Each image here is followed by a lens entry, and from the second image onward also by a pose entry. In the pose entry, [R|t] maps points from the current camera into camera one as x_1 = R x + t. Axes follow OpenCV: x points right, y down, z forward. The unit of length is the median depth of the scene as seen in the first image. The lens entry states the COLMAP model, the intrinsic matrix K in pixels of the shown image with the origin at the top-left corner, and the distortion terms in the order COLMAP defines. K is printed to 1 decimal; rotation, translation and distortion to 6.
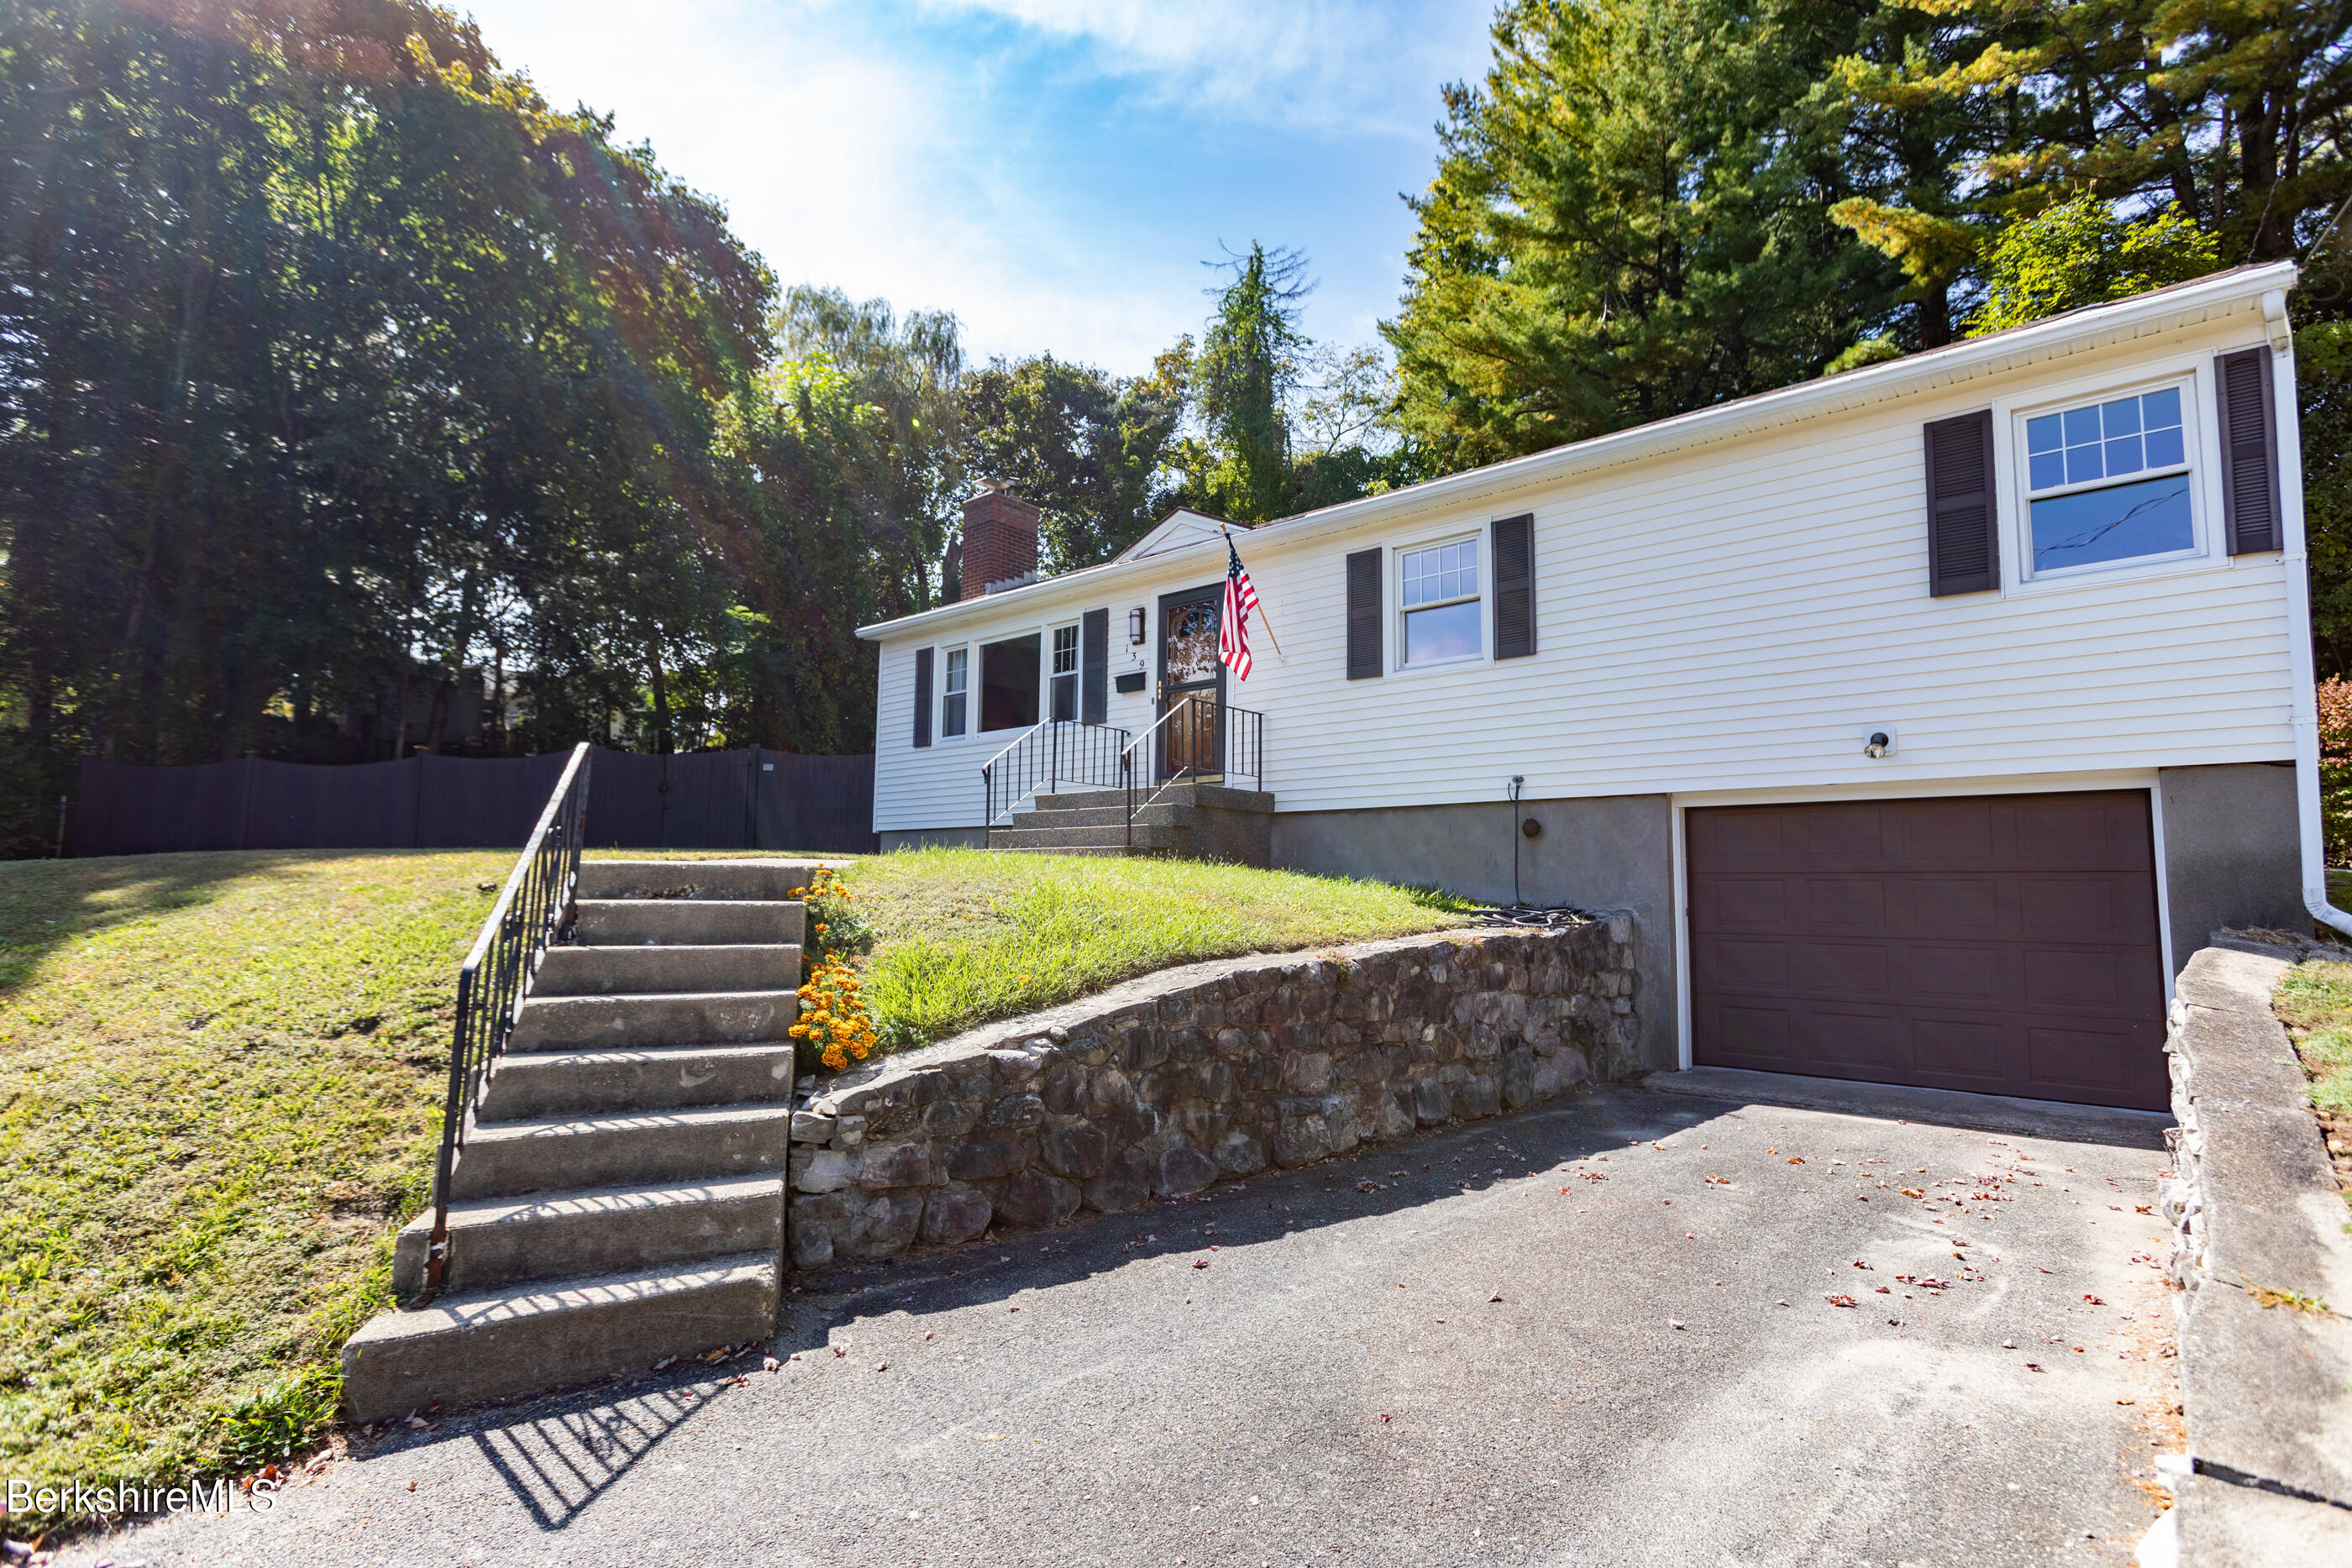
lens RADIAL K [[1135.1, 0, 1202.3], [0, 1135.1, 778.2], [0, 0, 1]] dist [-0.015336, 0.010845]
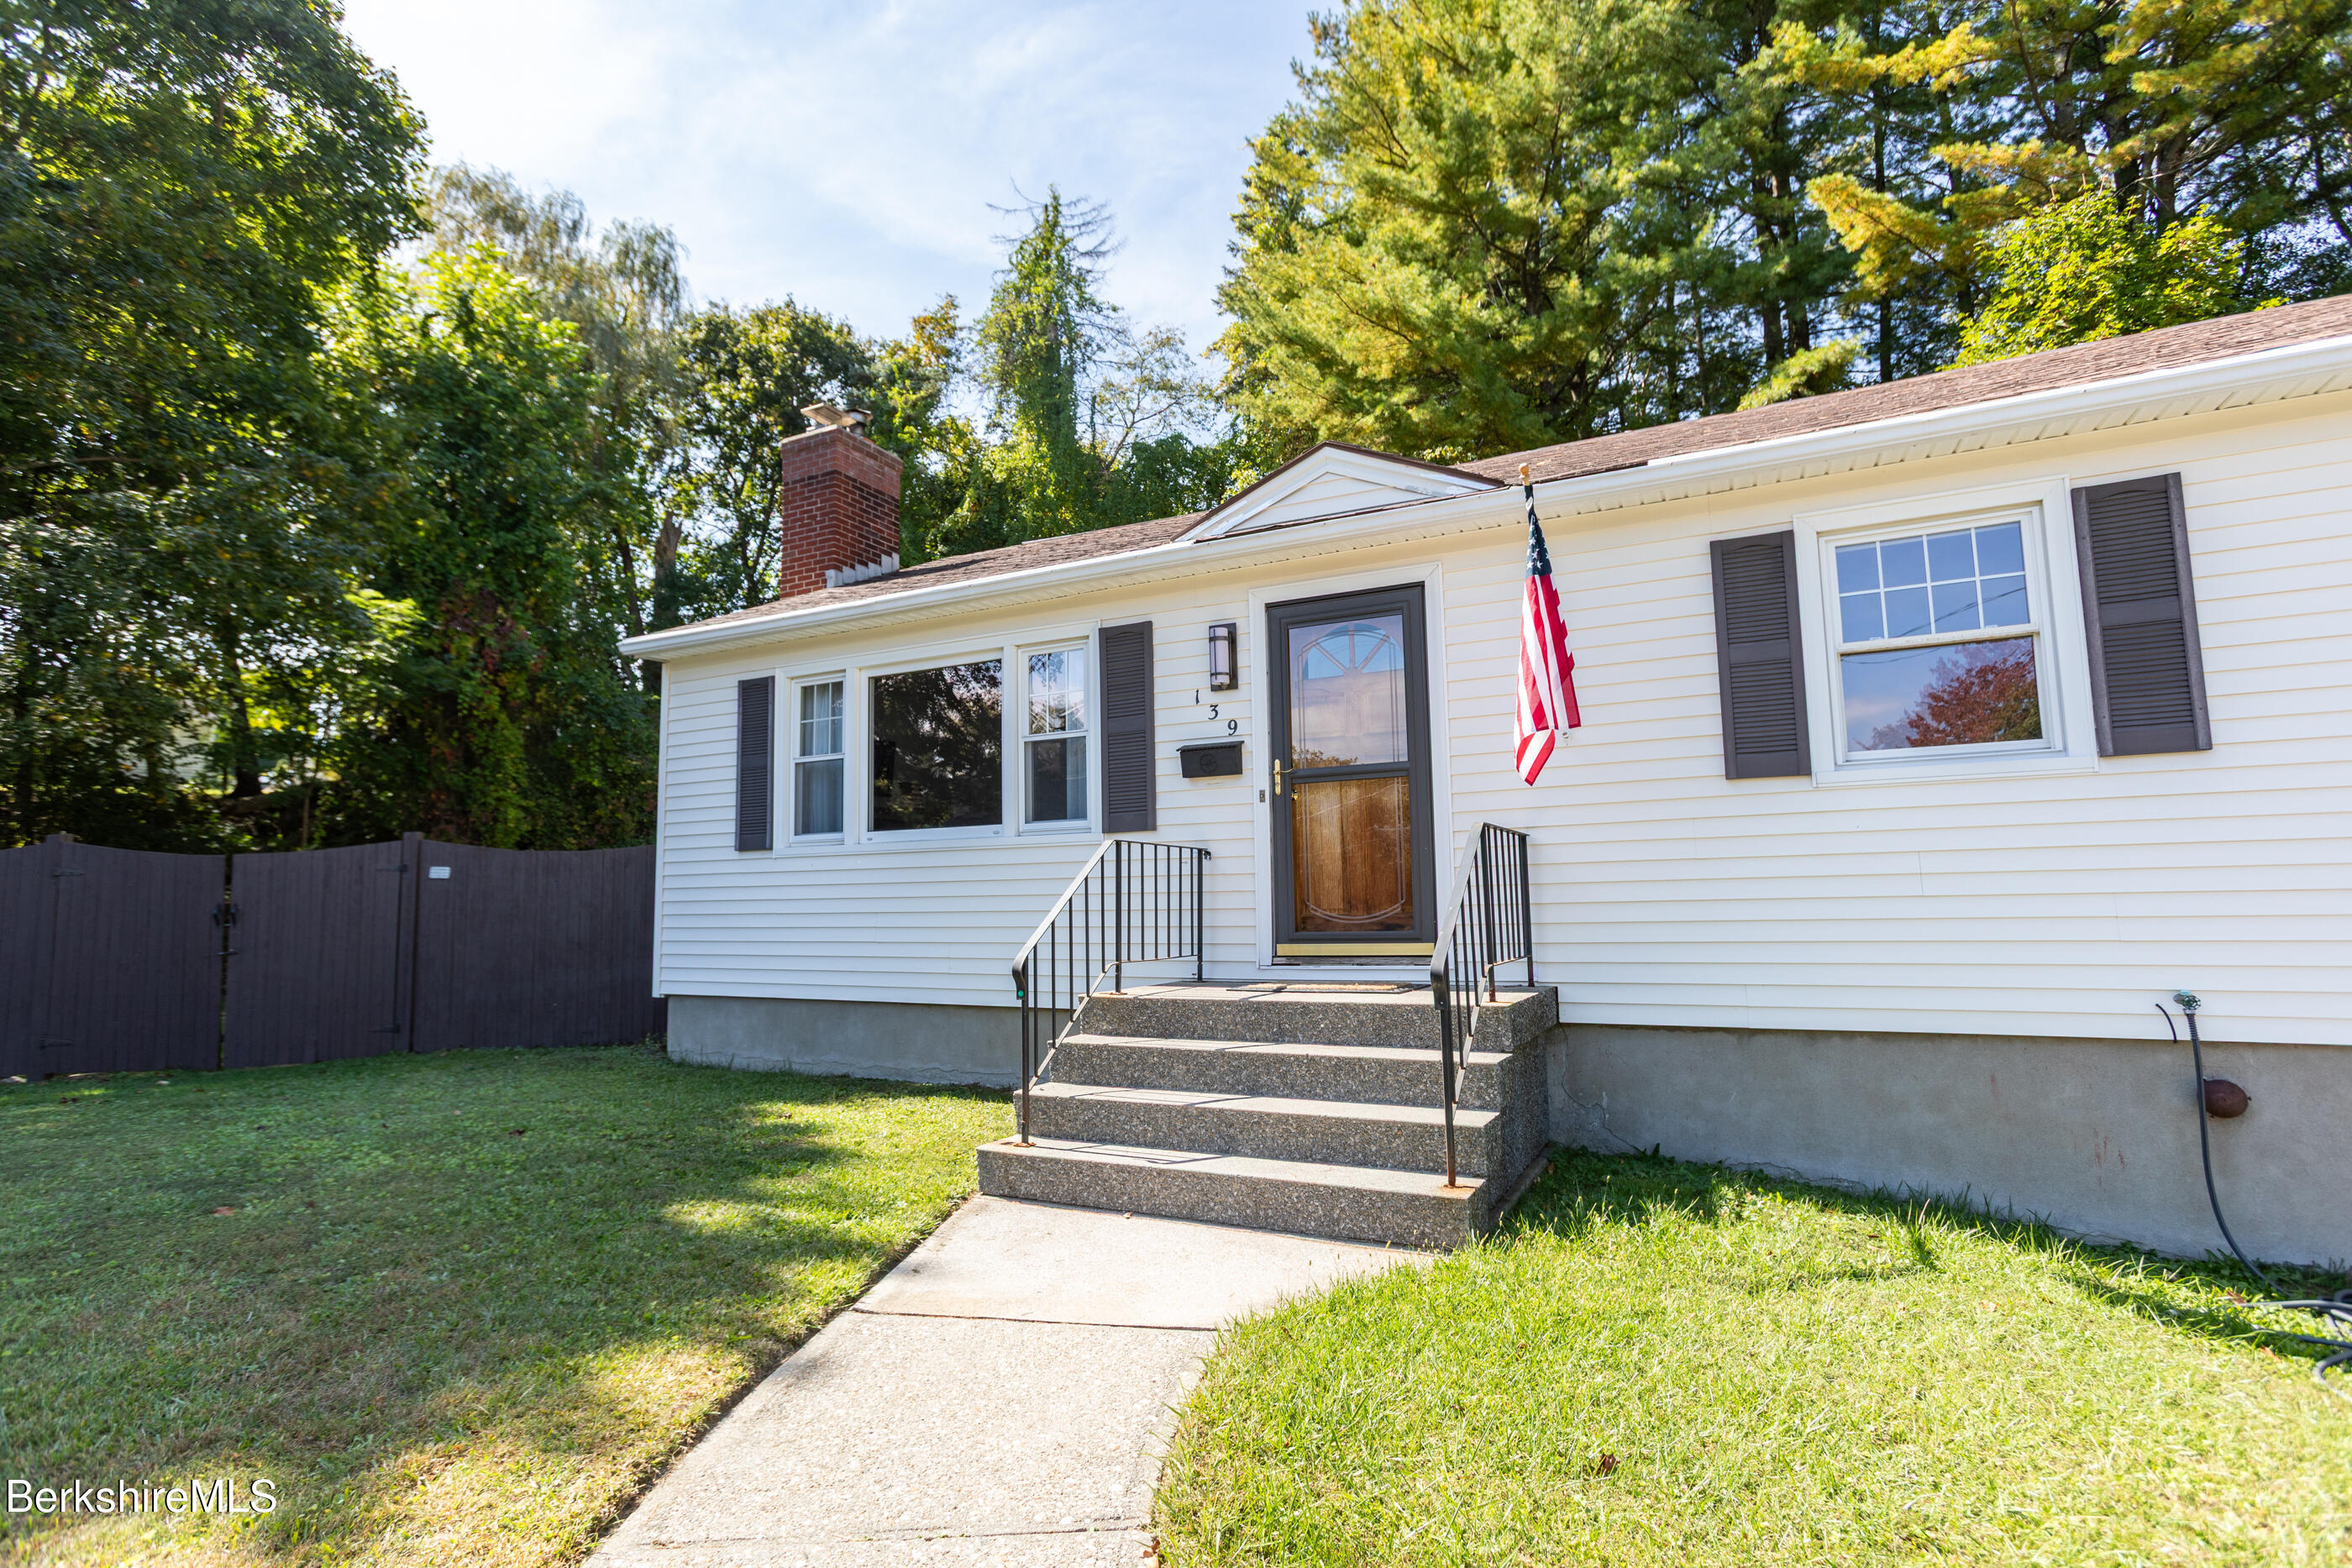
lens RADIAL K [[1135.1, 0, 1196.1], [0, 1135.1, 790.3], [0, 0, 1]] dist [-0.015336, 0.010845]
pose [[0.968608, -0.003401, 0.248569, -0.203497], [0.002411, 0.999988, 0.004289, -0.070665], [-0.248580, -0.003555, 0.968605, 0.462884]]
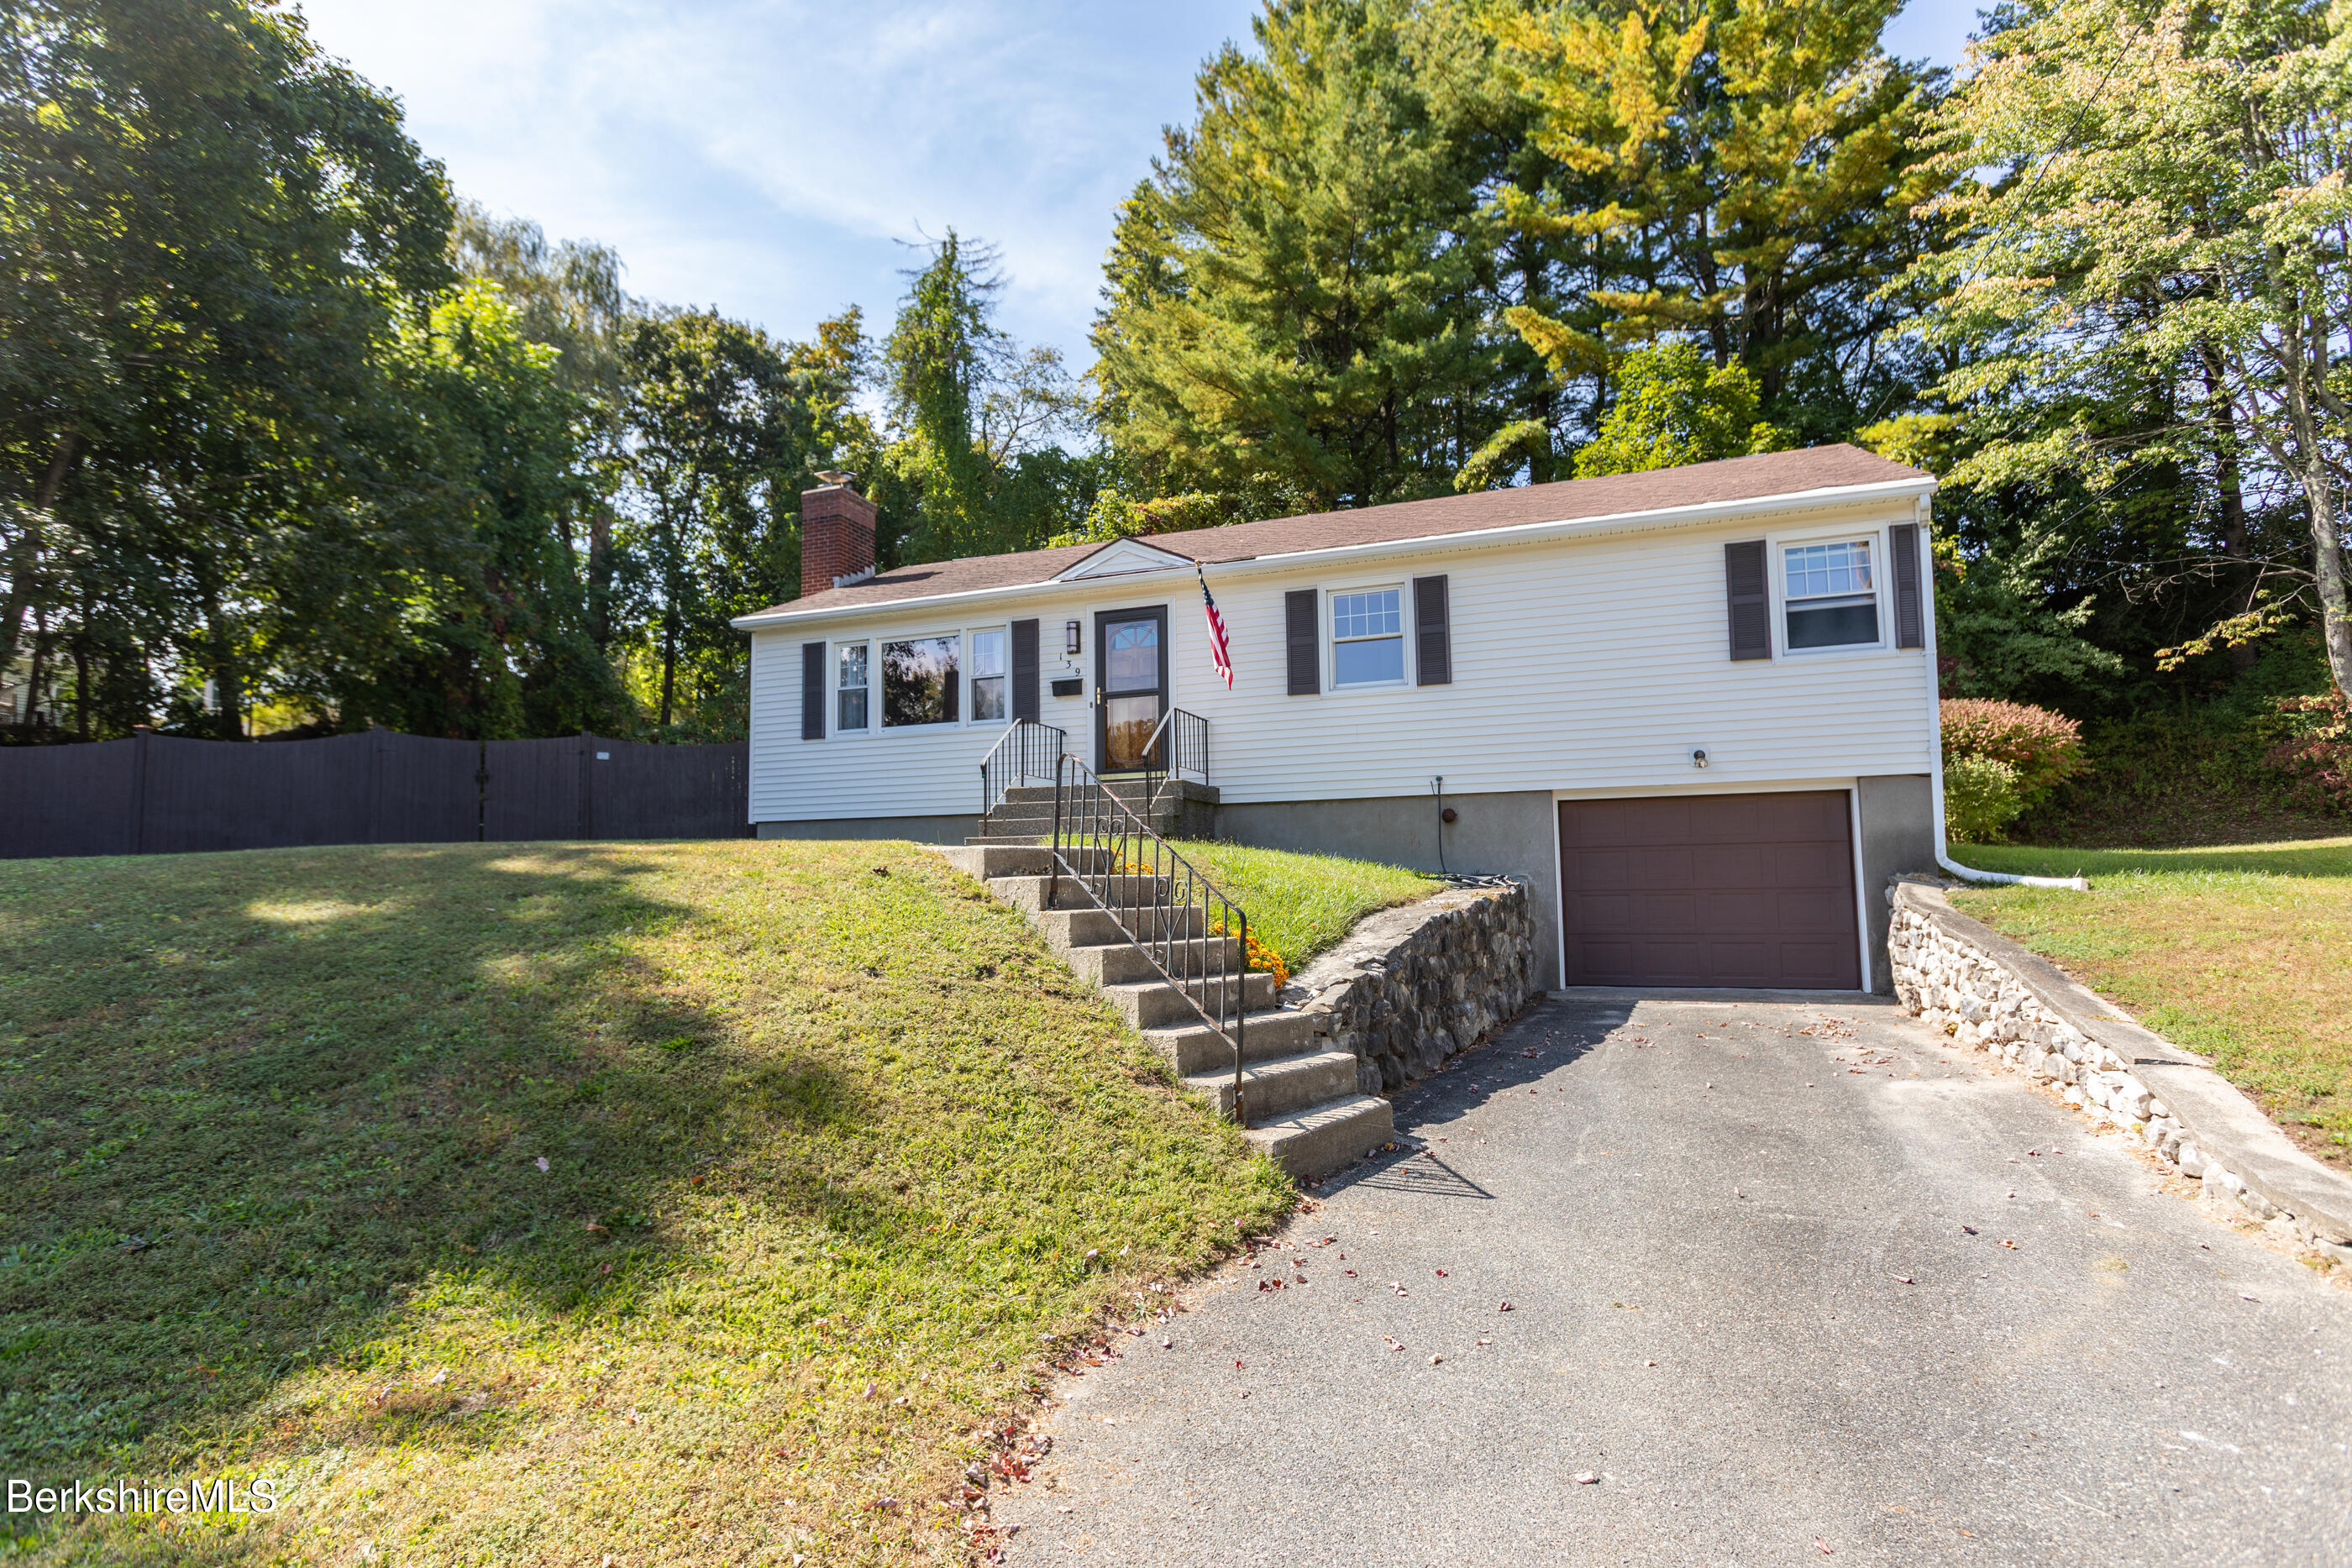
lens RADIAL K [[1135.1, 0, 1203.4], [0, 1135.1, 799.4], [0, 0, 1]] dist [-0.015336, 0.010845]
pose [[0.934303, -0.002248, 0.356473, -0.333202], [-0.009610, 0.999458, 0.031491, -0.009864], [-0.356350, -0.032847, 0.933775, -0.101339]]
